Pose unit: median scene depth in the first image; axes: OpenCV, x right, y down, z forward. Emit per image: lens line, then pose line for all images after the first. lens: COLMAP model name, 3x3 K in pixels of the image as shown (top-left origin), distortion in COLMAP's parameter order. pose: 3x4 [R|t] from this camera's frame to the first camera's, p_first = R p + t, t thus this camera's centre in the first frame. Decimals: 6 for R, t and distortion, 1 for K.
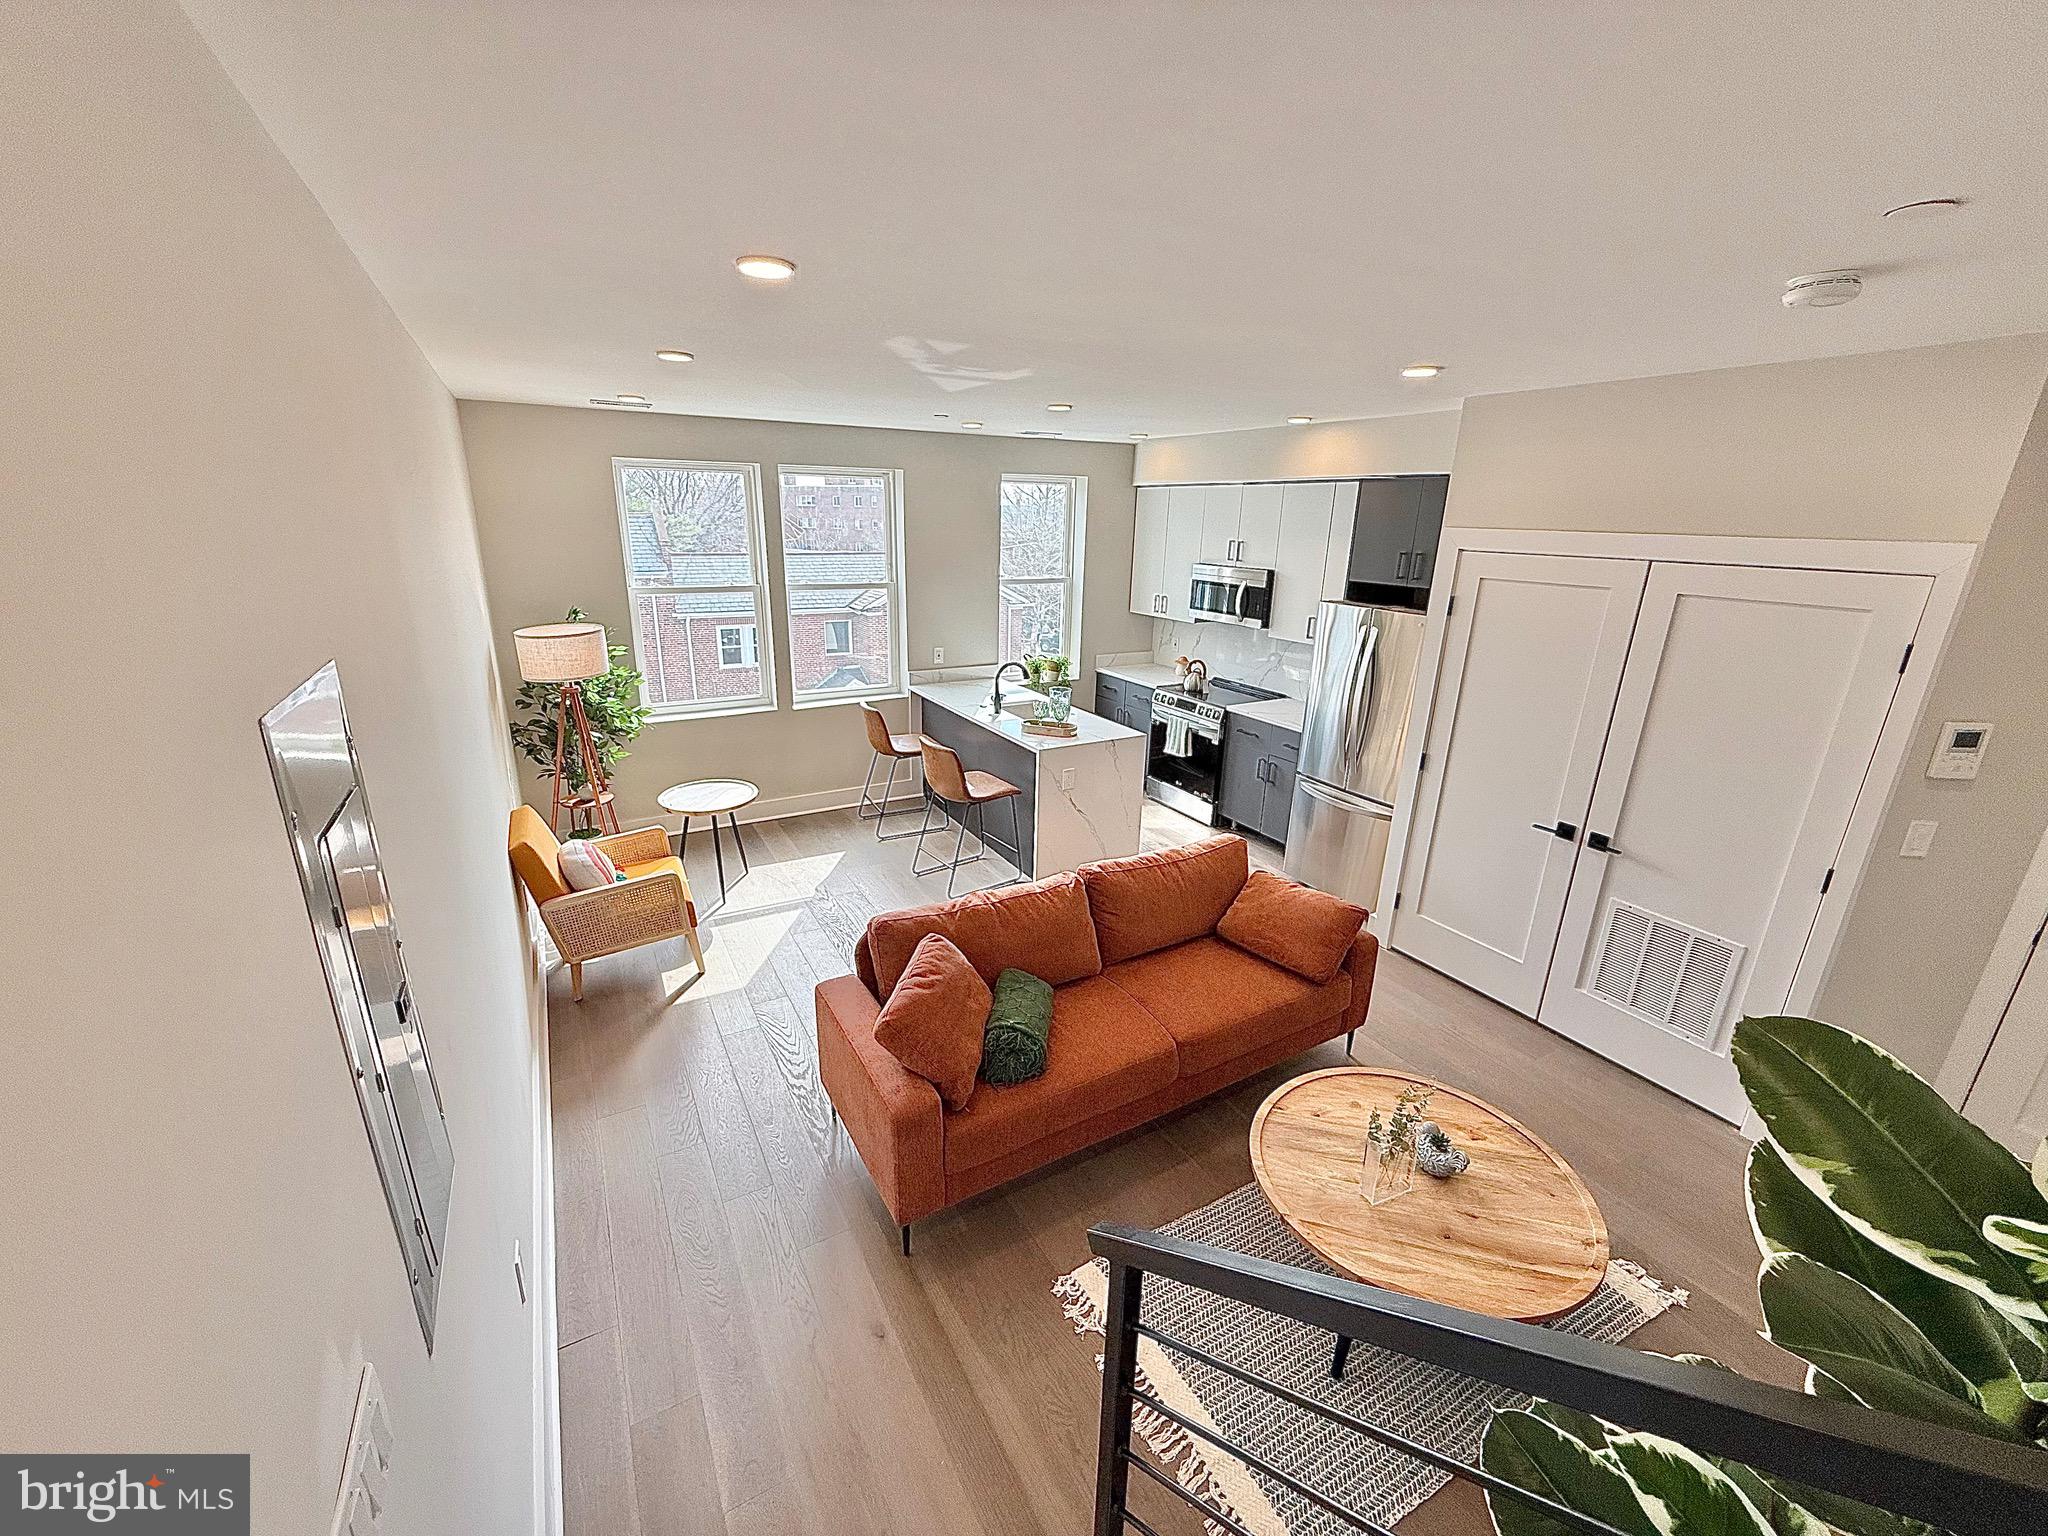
lens RADIAL K [[813.5, 0, 1017.4], [0, 813.5, 770.0], [0, 0, 1]] dist [0.001333, 0.000118]
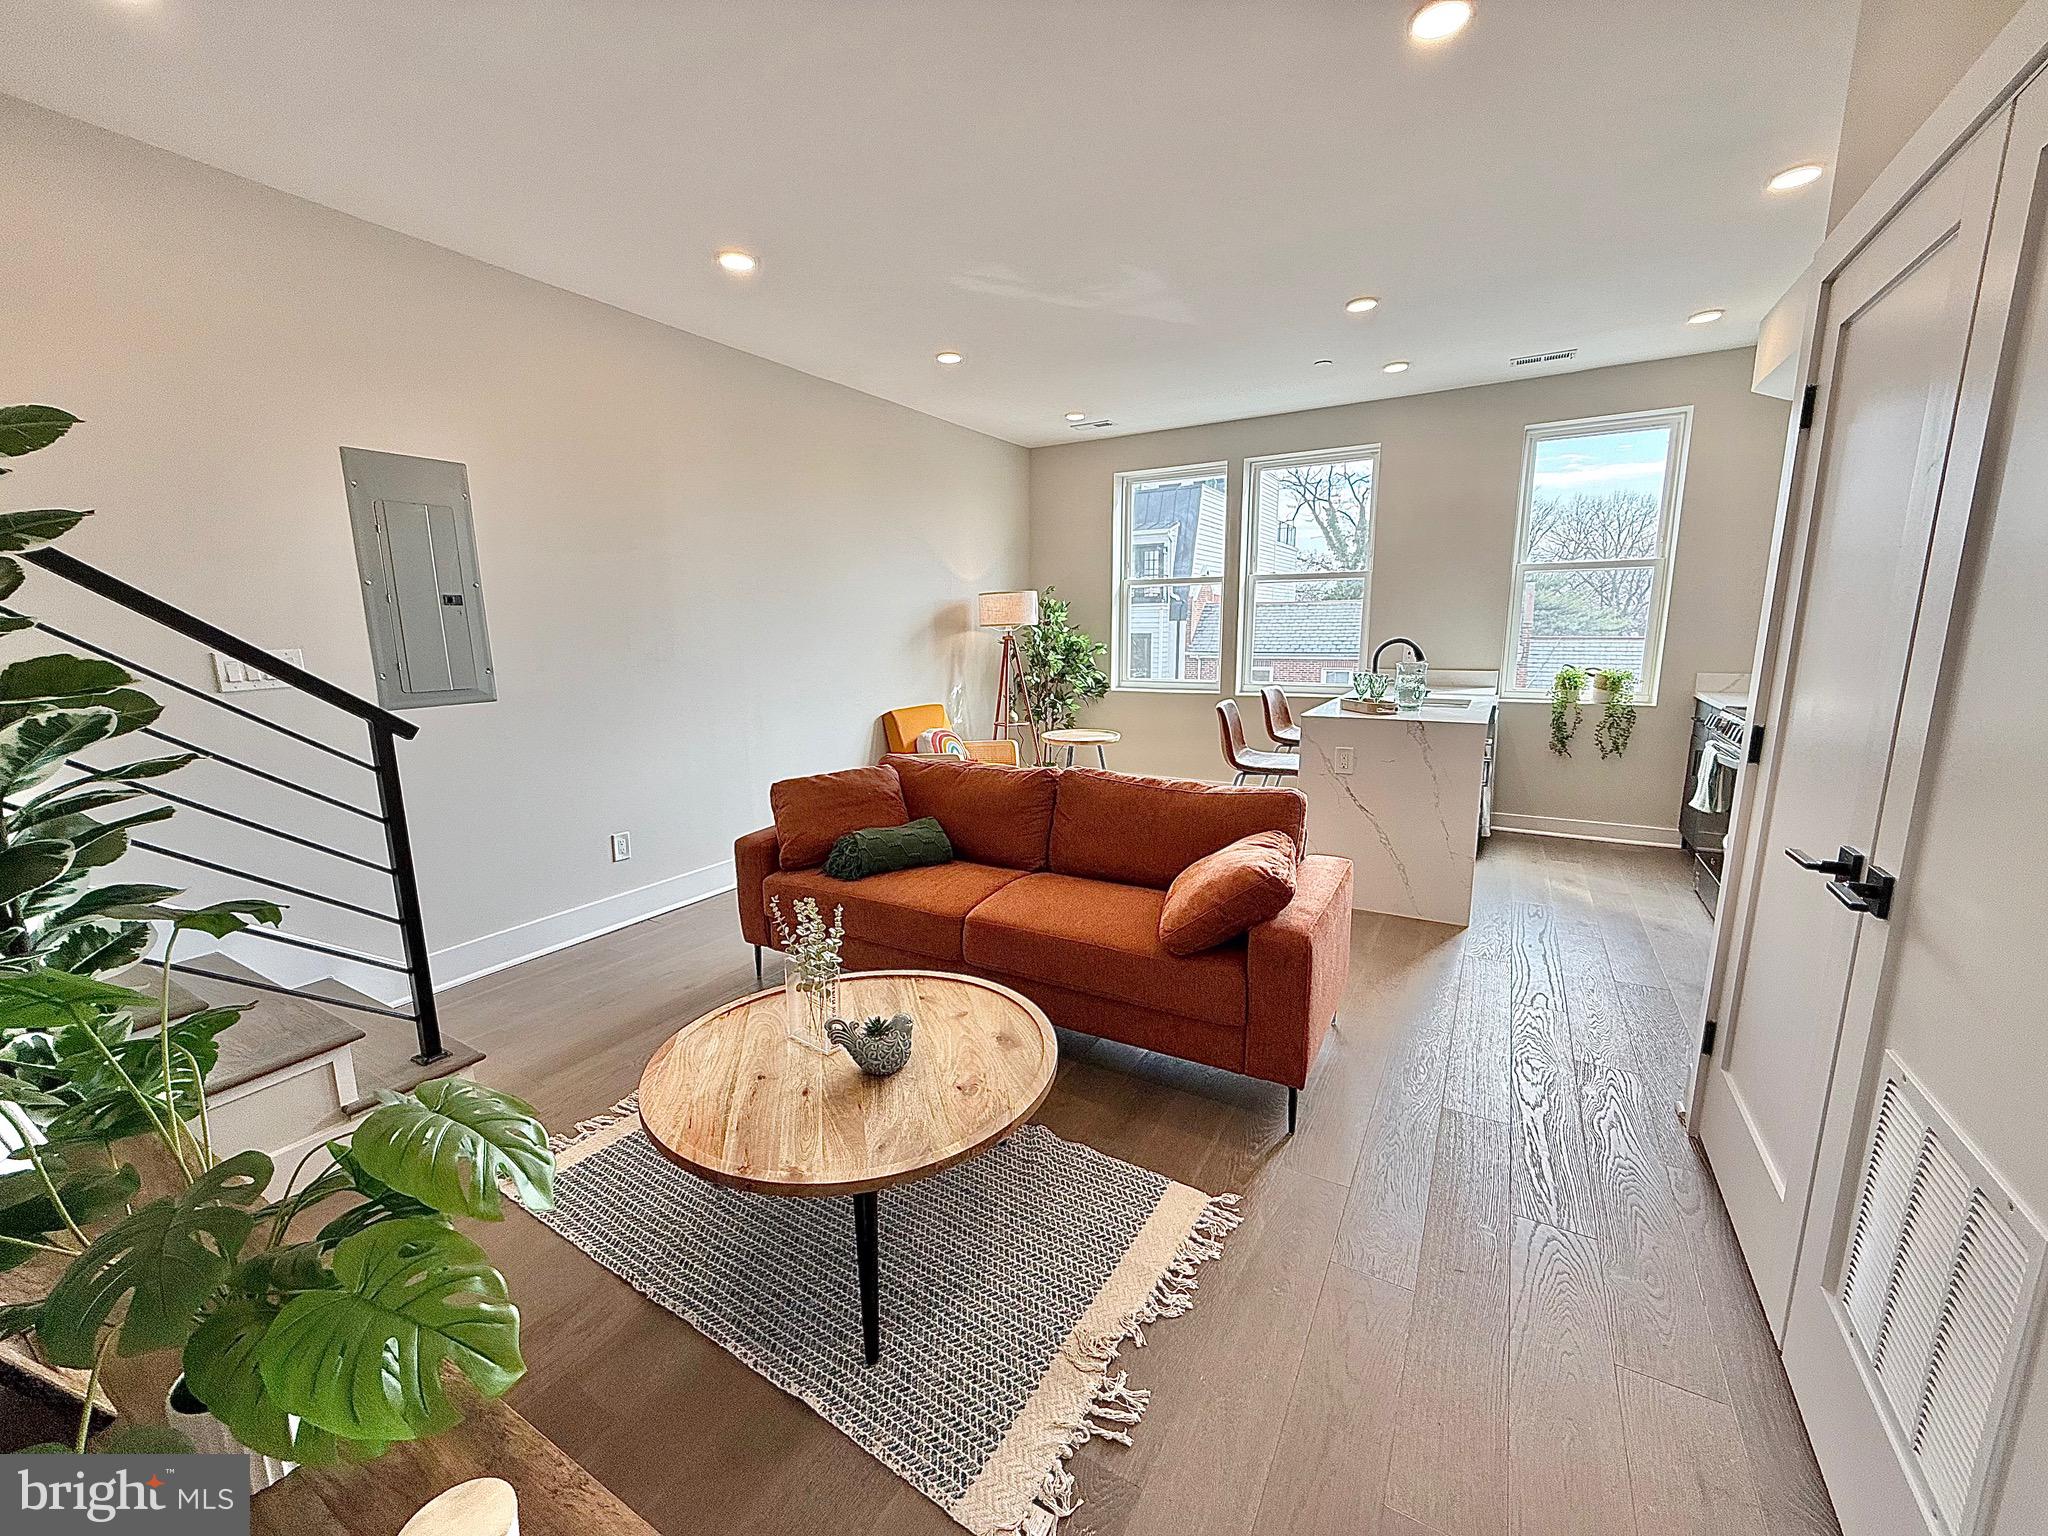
lens RADIAL K [[813.5, 0, 1017.4], [0, 813.5, 770.0], [0, 0, 1]] dist [0.001333, 0.000118]
pose [[0.490519, 0.133545, -0.861137, 0.473939], [-0.242704, 0.970024, 0.012182, 0.070255], [0.836950, 0.203026, 0.508227, 0.263016]]
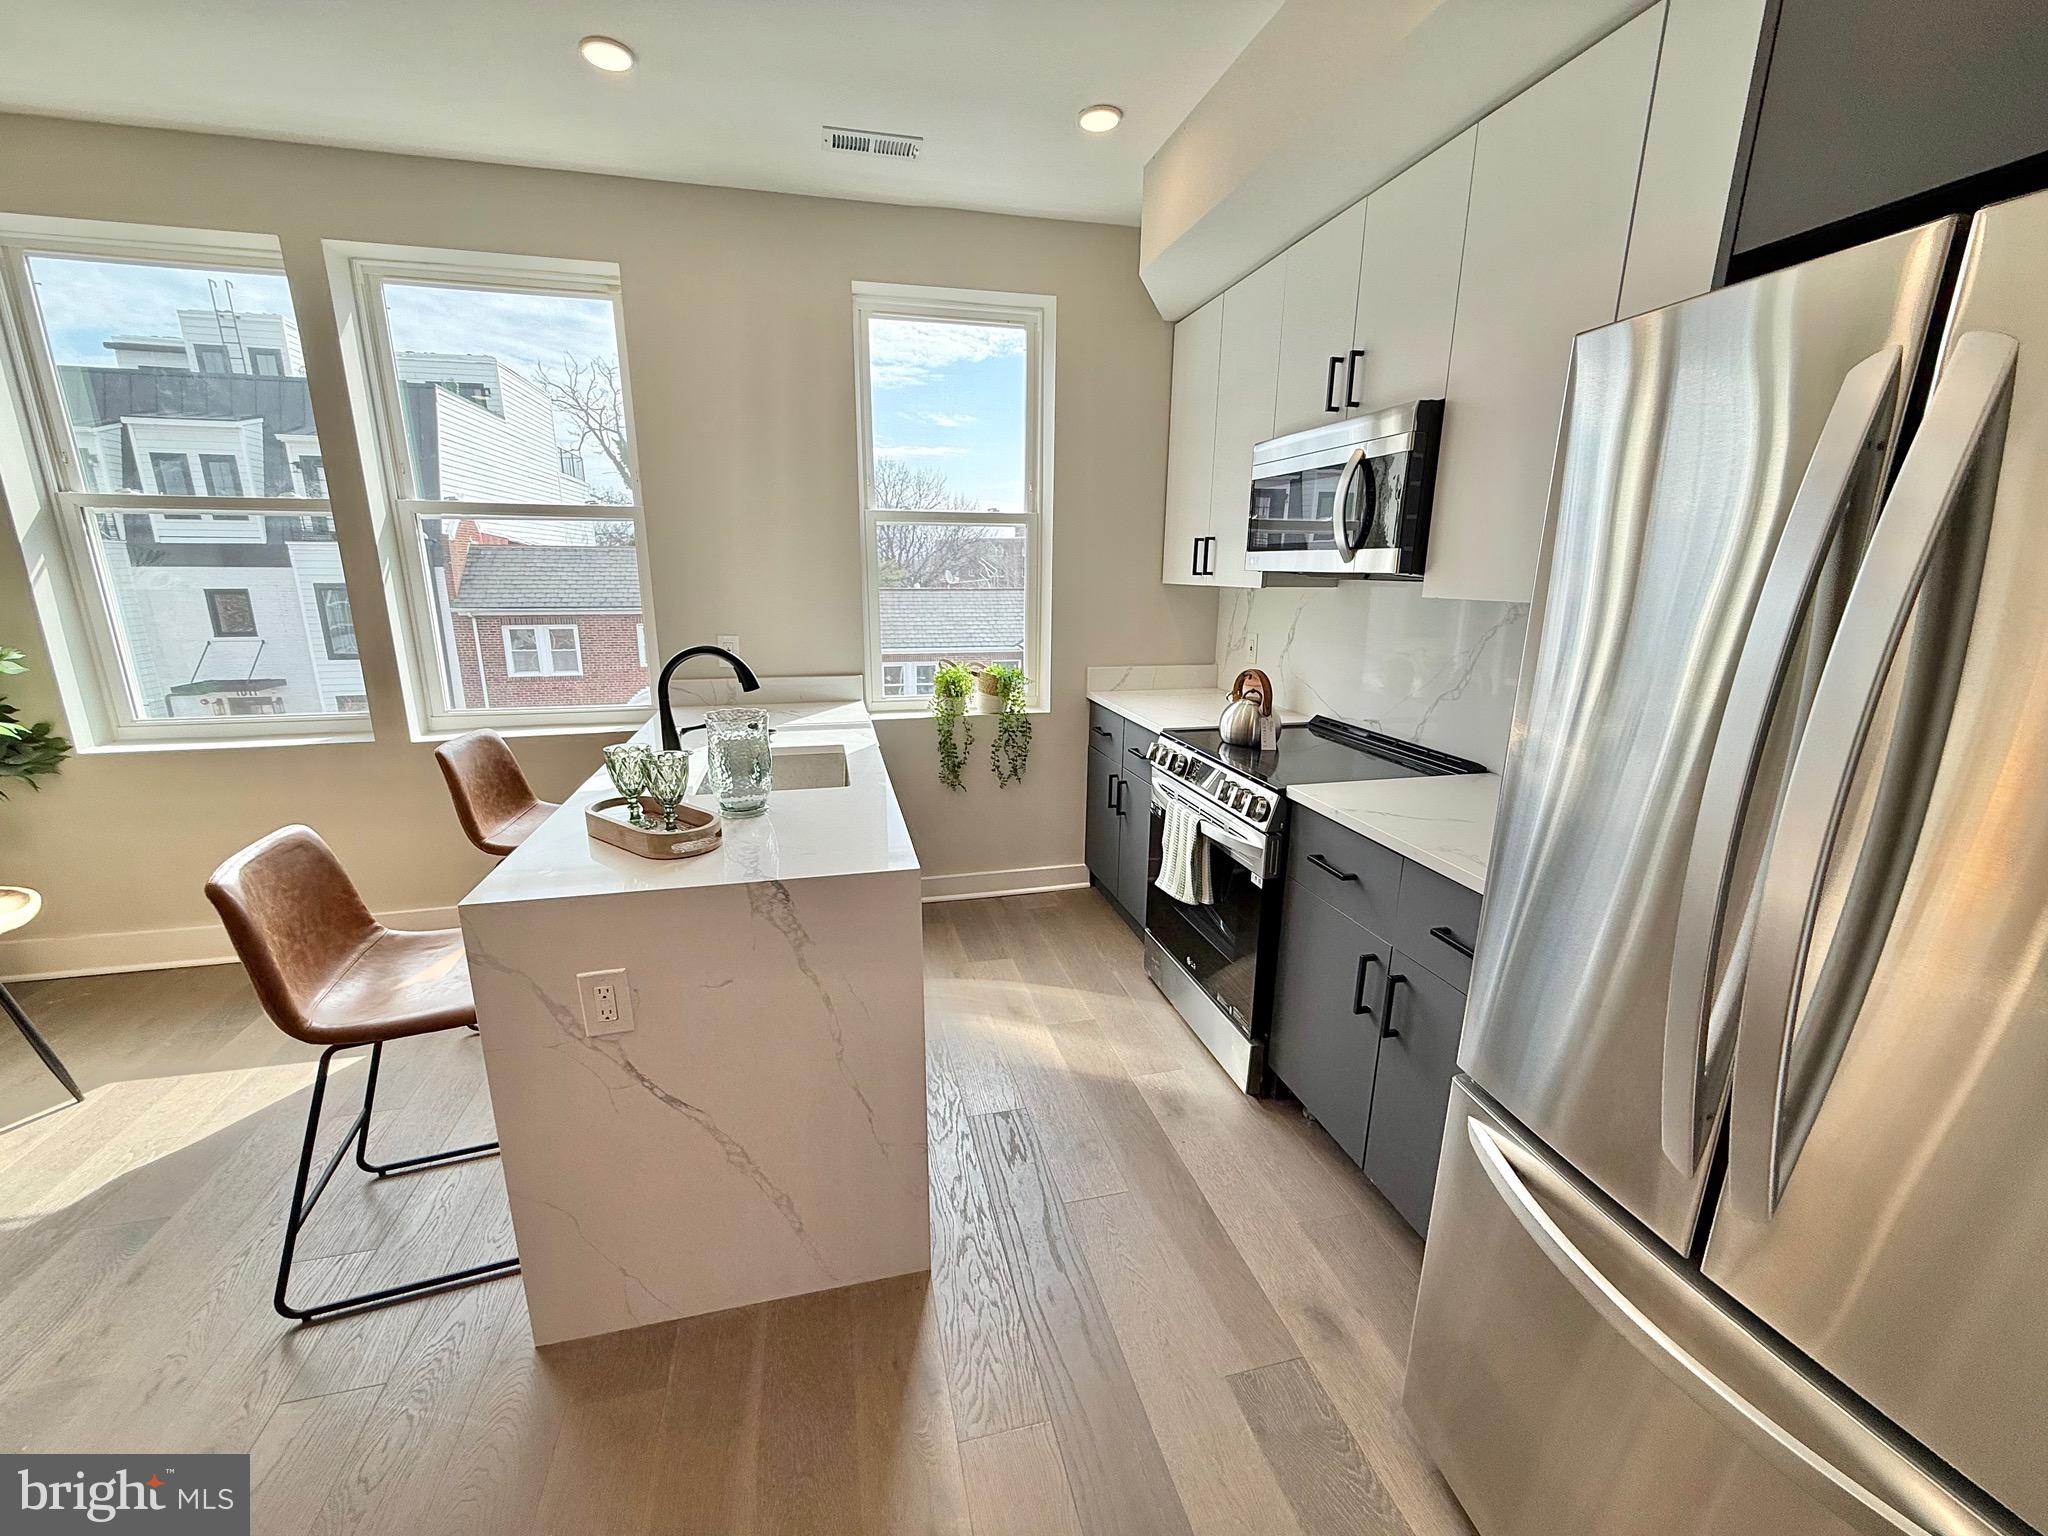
lens RADIAL K [[813.5, 0, 1017.4], [0, 813.5, 770.0], [0, 0, 1]] dist [0.001333, 0.000118]
pose [[0.961034, 0.055062, -0.270890, 0.229810], [-0.071554, 0.996112, -0.051380, -0.056498], [0.267008, 0.068761, 0.961238, 0.593937]]
